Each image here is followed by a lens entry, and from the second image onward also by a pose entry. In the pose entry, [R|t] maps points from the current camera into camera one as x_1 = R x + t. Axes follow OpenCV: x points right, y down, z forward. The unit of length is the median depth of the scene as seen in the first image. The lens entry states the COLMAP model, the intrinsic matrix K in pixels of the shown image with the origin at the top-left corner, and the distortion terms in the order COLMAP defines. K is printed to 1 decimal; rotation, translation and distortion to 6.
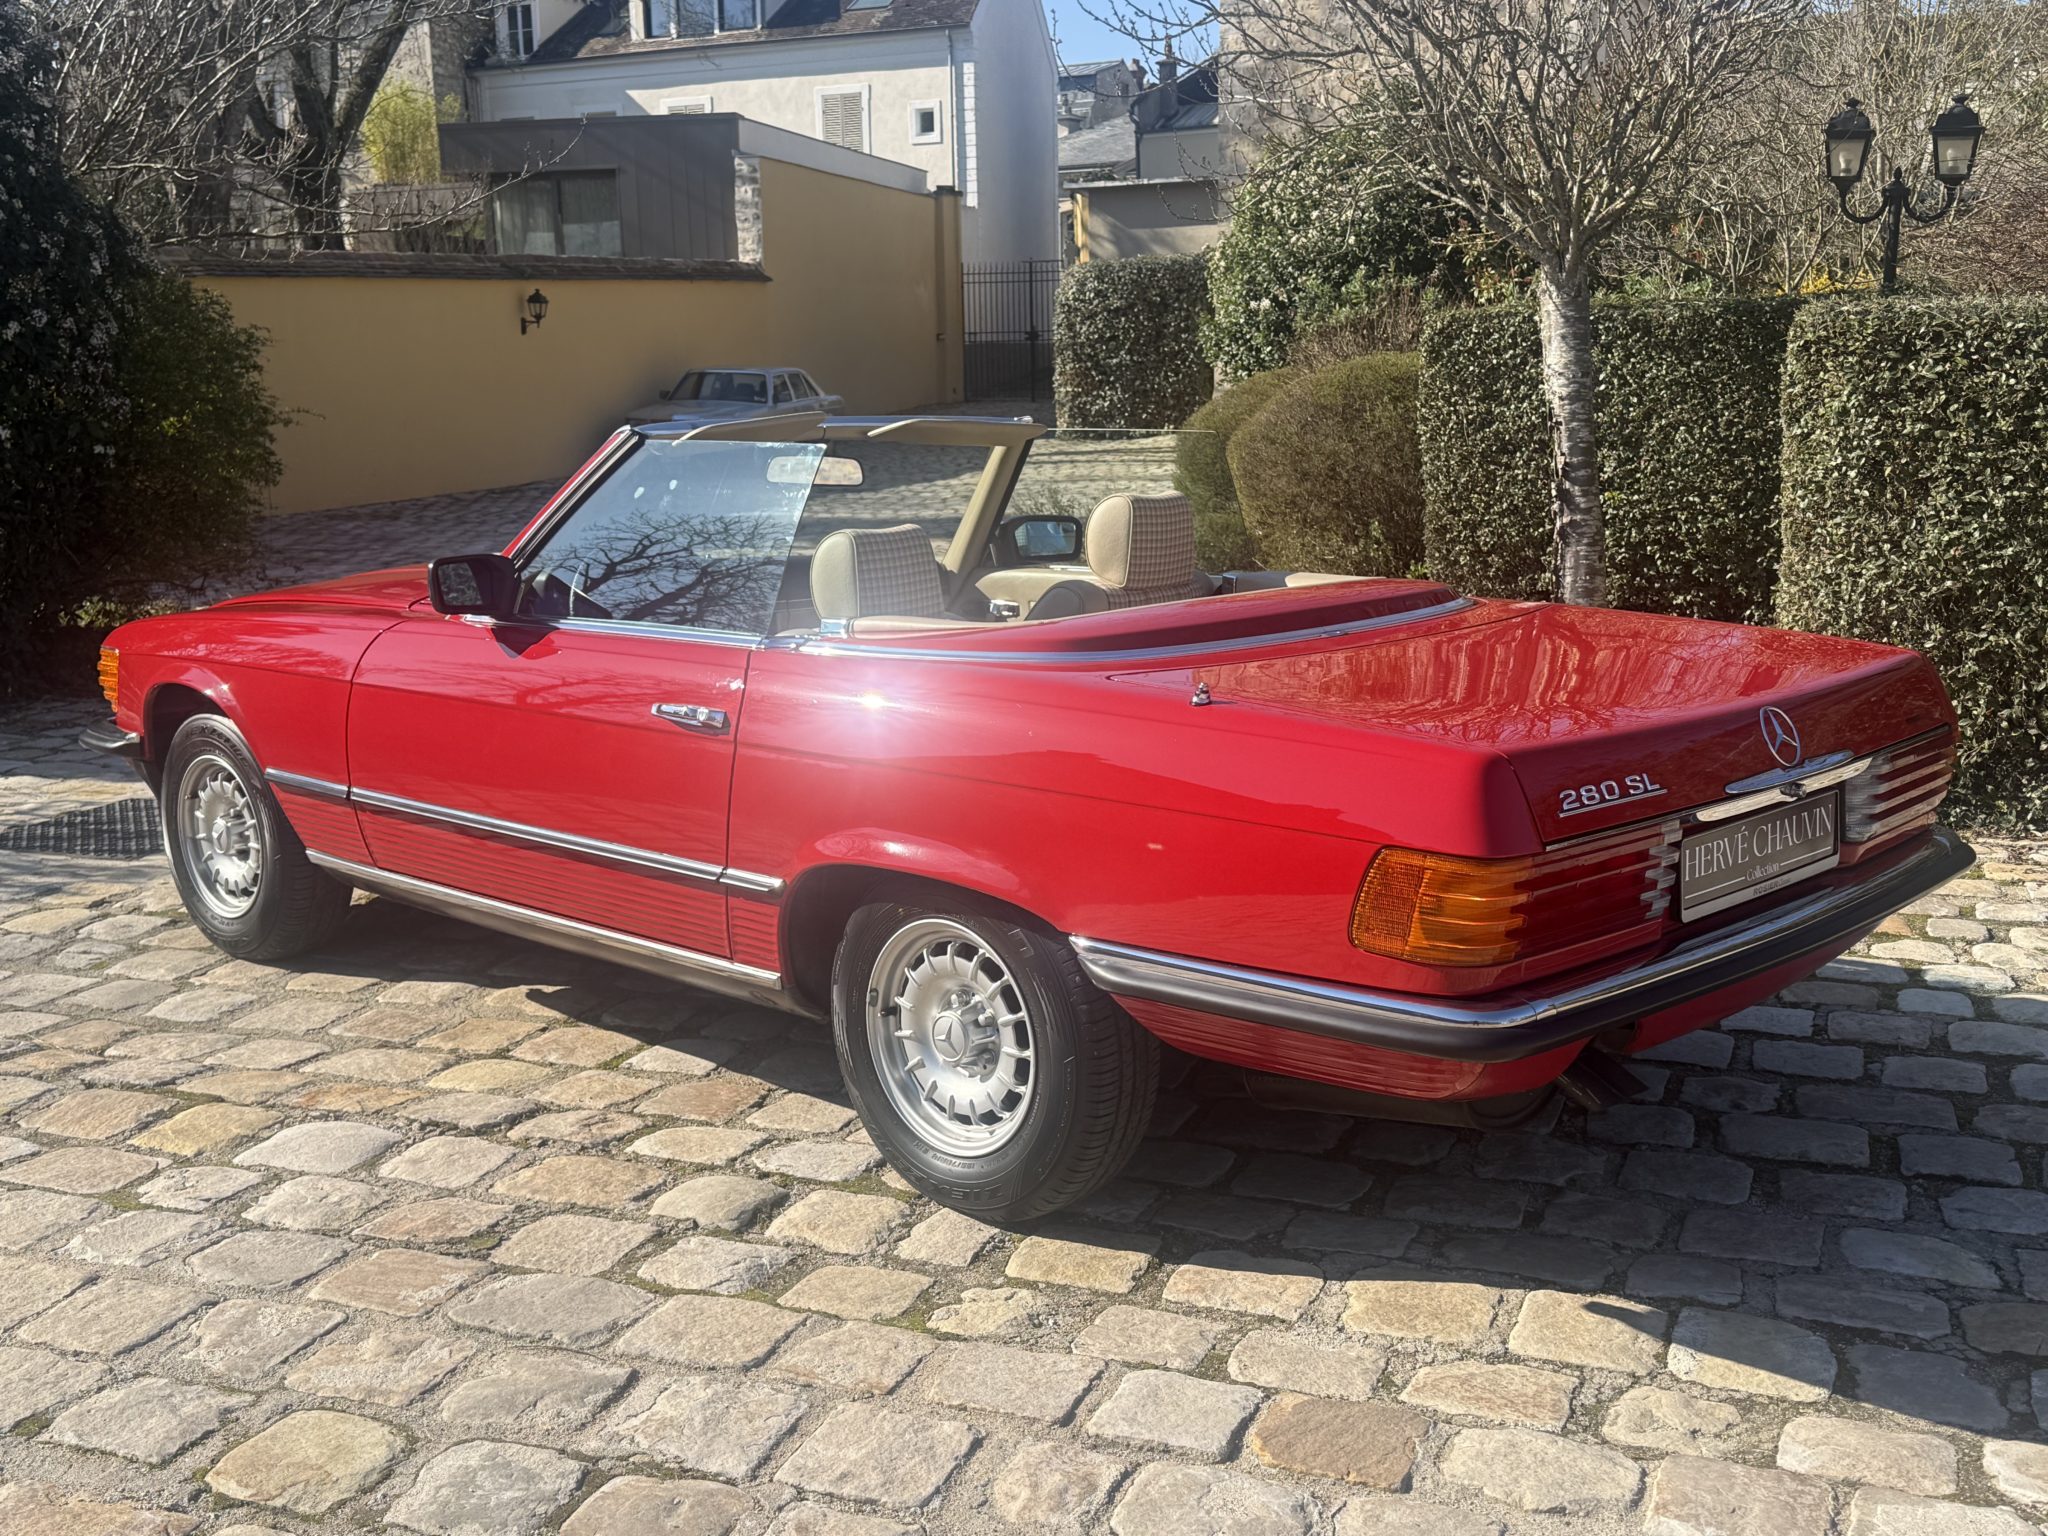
lens RADIAL K [[2140.5, 0, 1005.5], [0, 2140.5, 812.1], [0, 0, 1]] dist [0.088930, 0.000000]
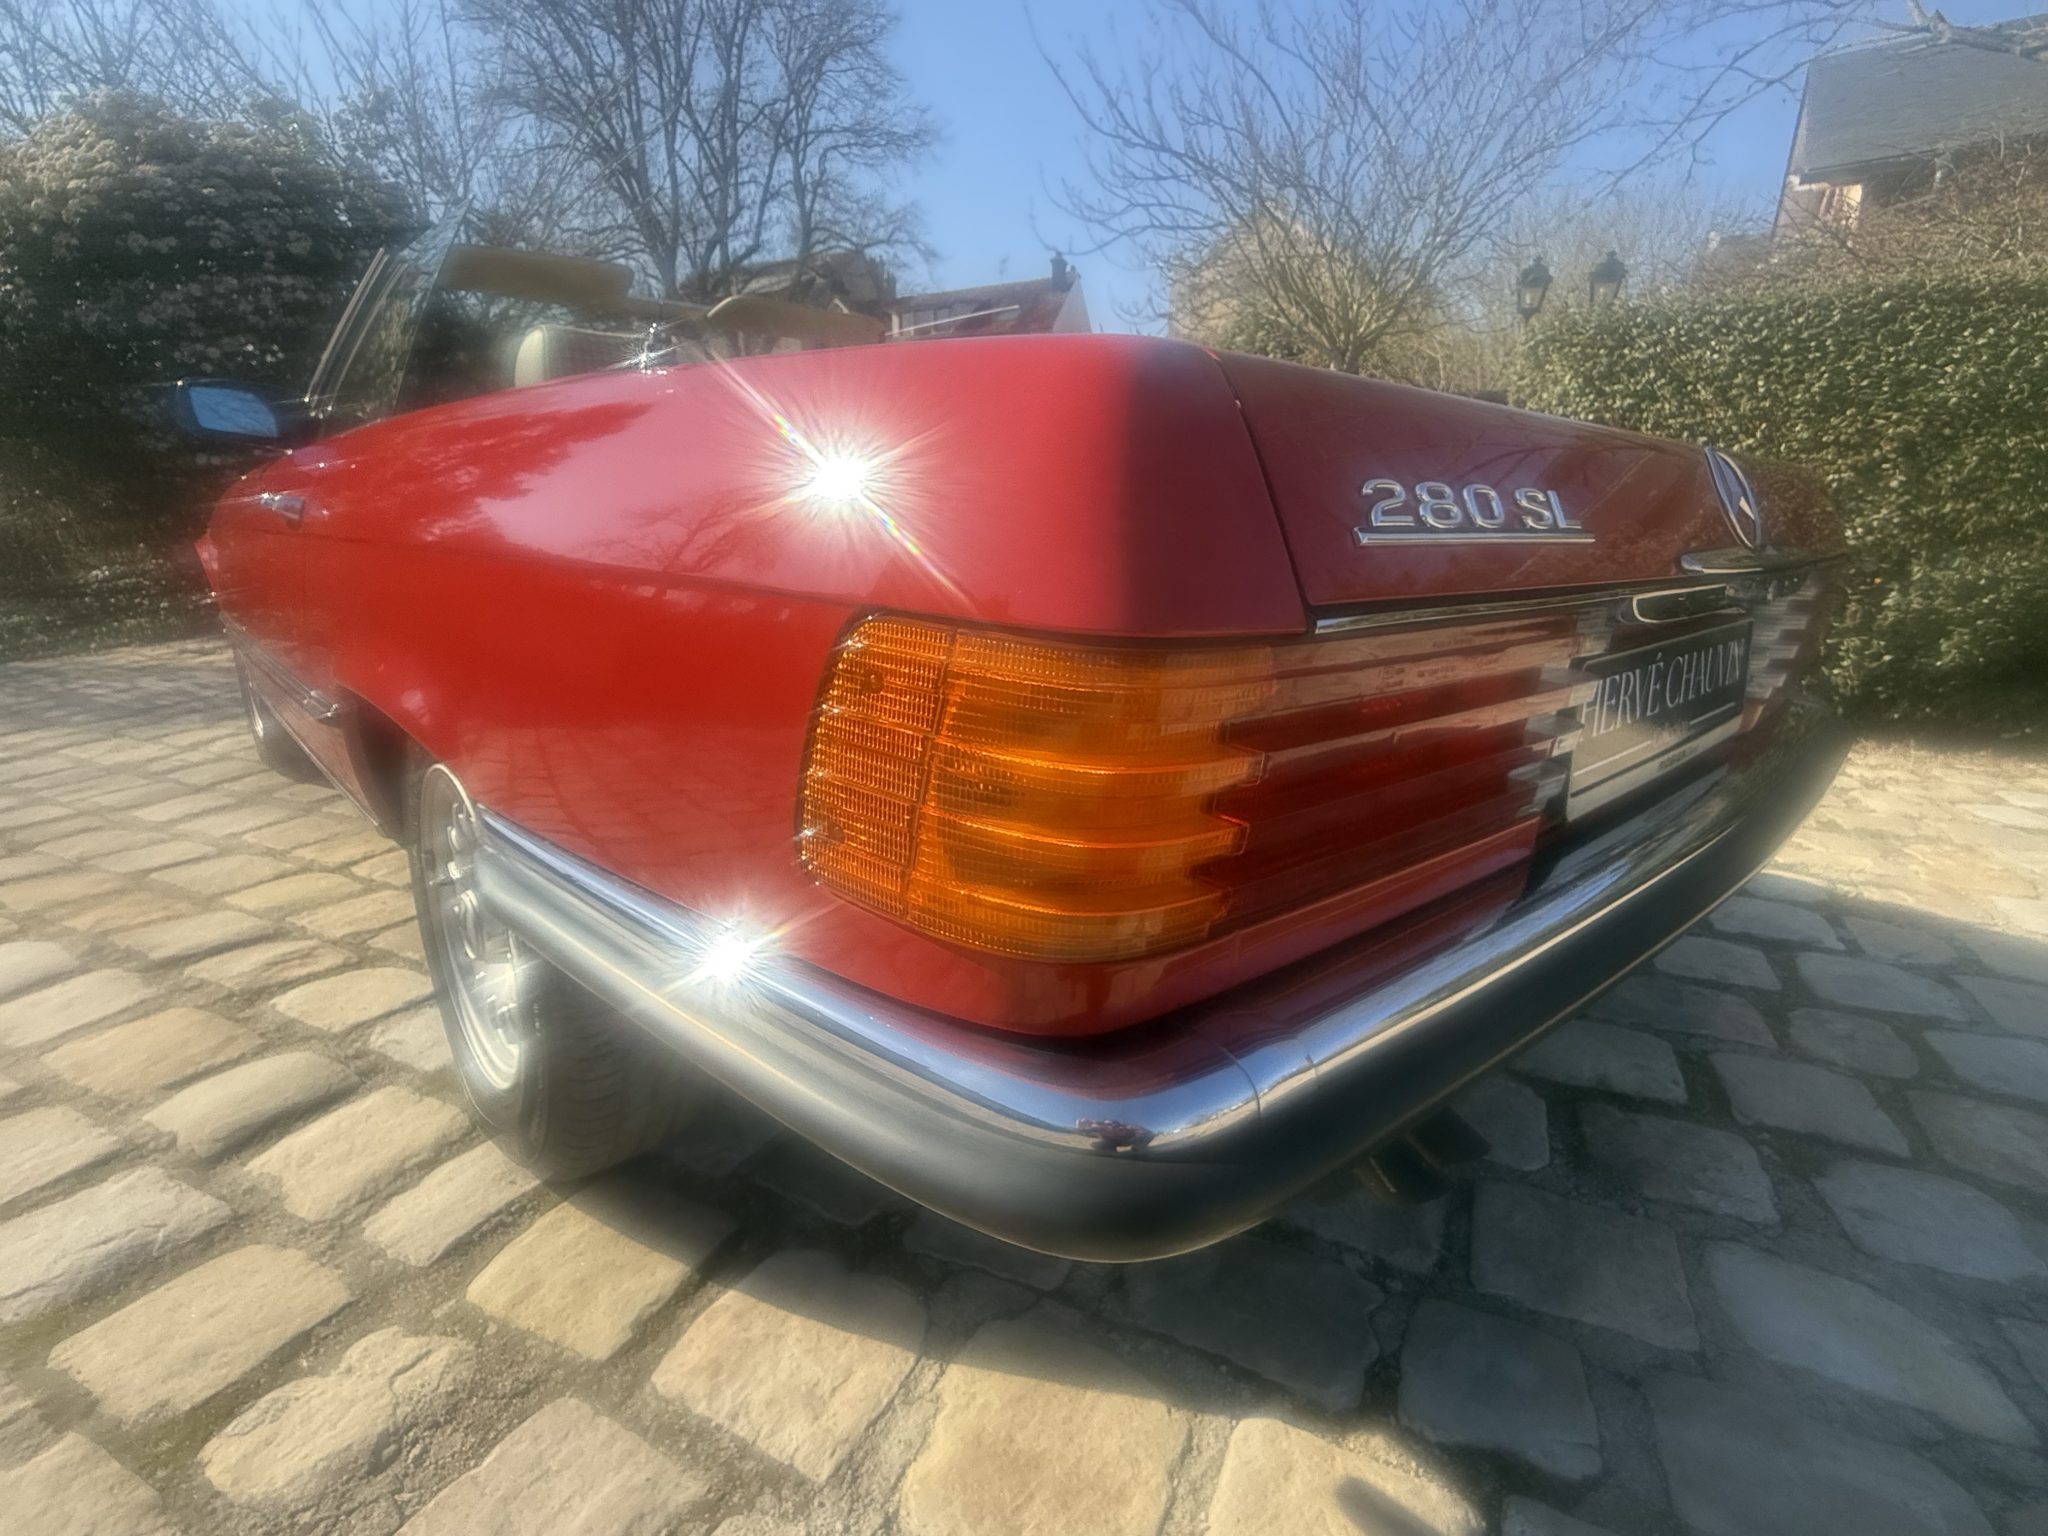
lens RADIAL K [[945.5, 0, 1002.0], [0, 945.5, 776.6], [0, 0, 1]] dist [0.004707, 0.001247]
pose [[0.996690, 0.038702, -0.071497, 0.101495], [-0.033721, 0.997004, 0.069609, 0.015102], [0.073977, -0.066967, 0.995009, 0.402376]]
